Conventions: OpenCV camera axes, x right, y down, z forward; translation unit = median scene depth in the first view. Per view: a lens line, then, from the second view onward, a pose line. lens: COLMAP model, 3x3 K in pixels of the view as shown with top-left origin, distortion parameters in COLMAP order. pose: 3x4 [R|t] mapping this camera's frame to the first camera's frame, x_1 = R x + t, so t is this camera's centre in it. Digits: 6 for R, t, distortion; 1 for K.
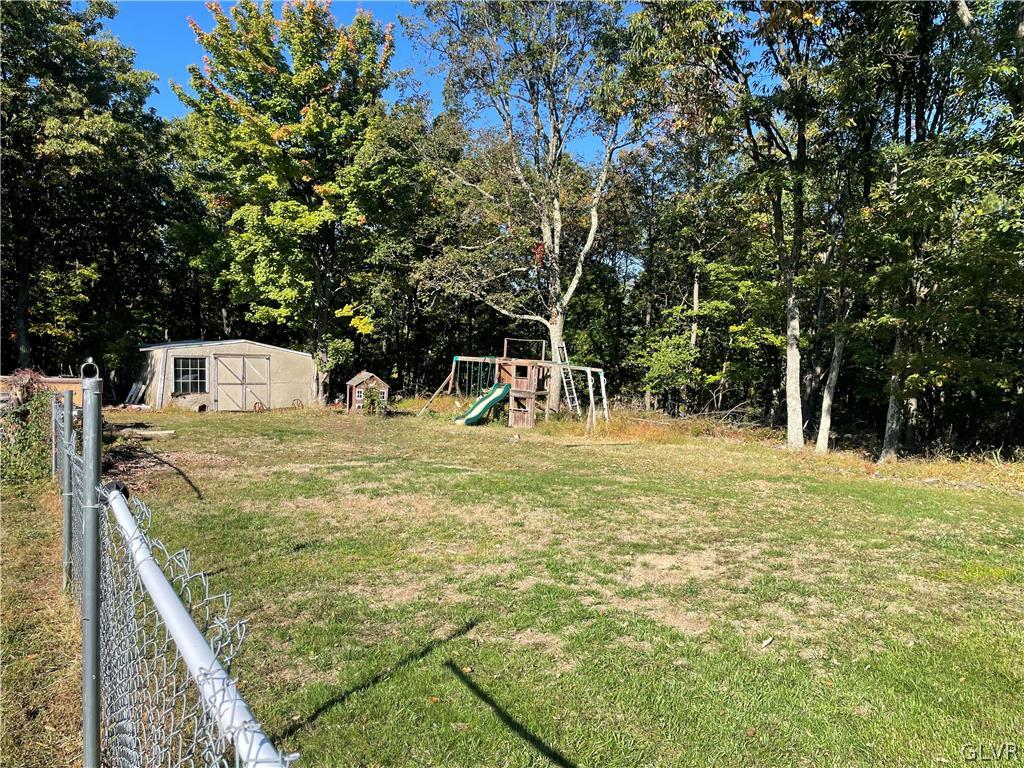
lens RADIAL K [[780.1, 0, 513.3], [0, 780.1, 386.1], [0, 0, 1]] dist [0.068495, -0.089443]
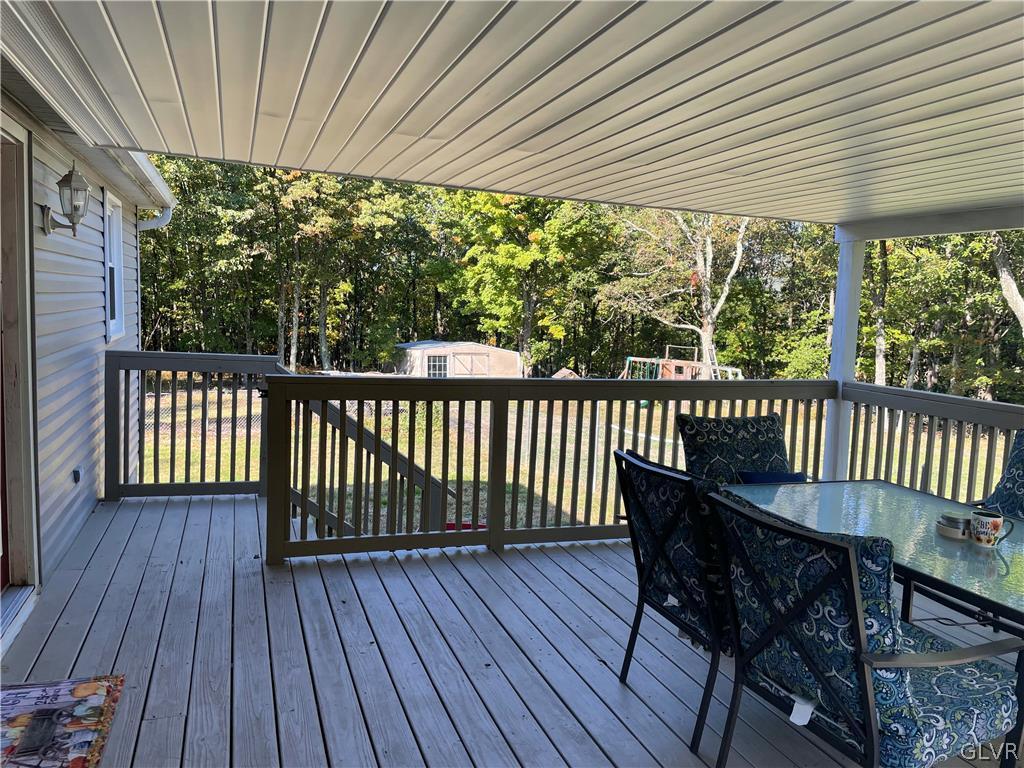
lens RADIAL K [[780.1, 0, 496.3], [0, 780.1, 377.5], [0, 0, 1]] dist [0.068495, -0.089443]
pose [[0.976278, 0.011522, -0.216216, -0.004735], [-0.008119, 0.999829, 0.016623, -0.022203], [0.216371, -0.014473, 0.976204, -0.350834]]
